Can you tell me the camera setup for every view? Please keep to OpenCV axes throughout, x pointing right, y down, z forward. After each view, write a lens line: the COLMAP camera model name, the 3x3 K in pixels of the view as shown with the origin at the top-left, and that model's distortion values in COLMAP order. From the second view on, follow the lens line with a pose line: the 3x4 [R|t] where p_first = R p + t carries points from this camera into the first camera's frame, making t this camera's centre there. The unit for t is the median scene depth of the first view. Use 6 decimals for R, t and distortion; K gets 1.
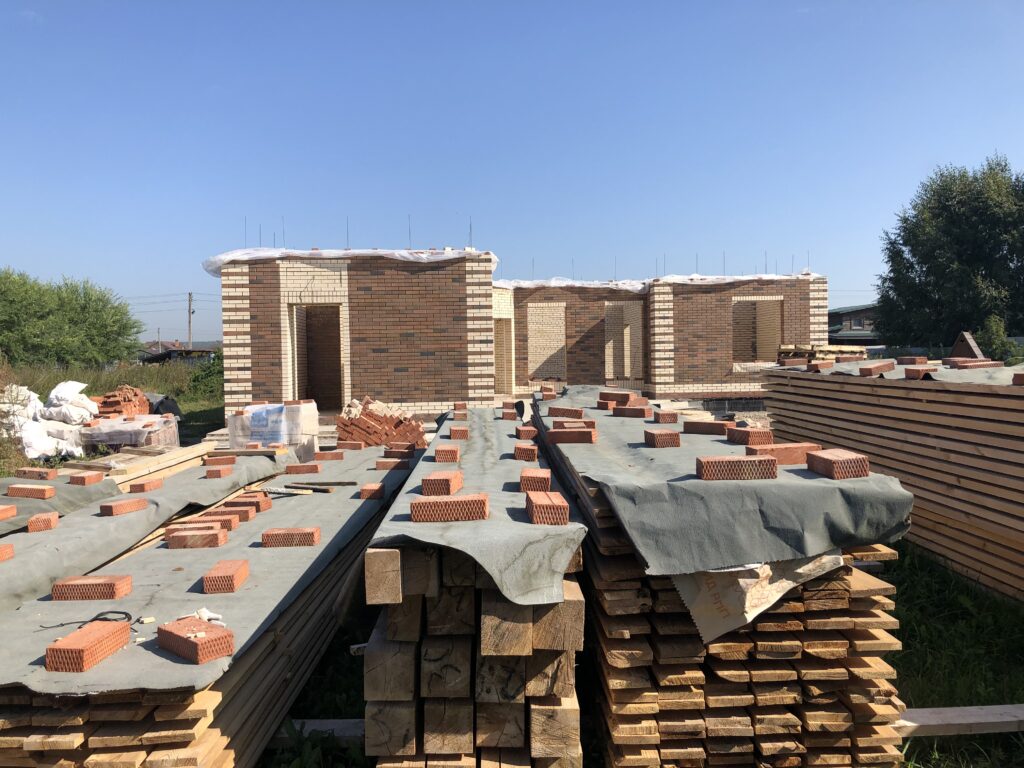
lens RADIAL K [[853.4, 0, 512.0], [0, 853.4, 384.0], [0, 0, 1]] dist [0.005754, 0.000802]
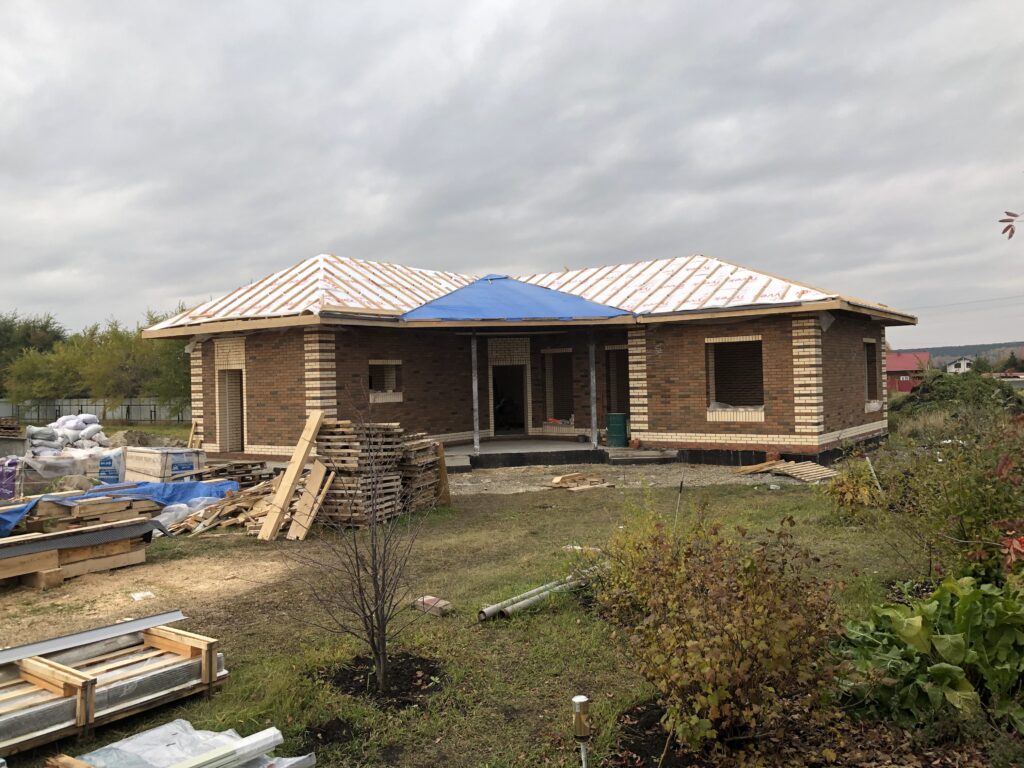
lens RADIAL K [[853.4, 0, 512.0], [0, 853.4, 384.0], [0, 0, 1]] dist [0.005754, 0.000802]
pose [[0.773567, 0.001021, -0.633713, 0.677963], [-0.008178, 0.999932, -0.008372, -0.044179], [0.633661, 0.011658, 0.773523, 0.163586]]
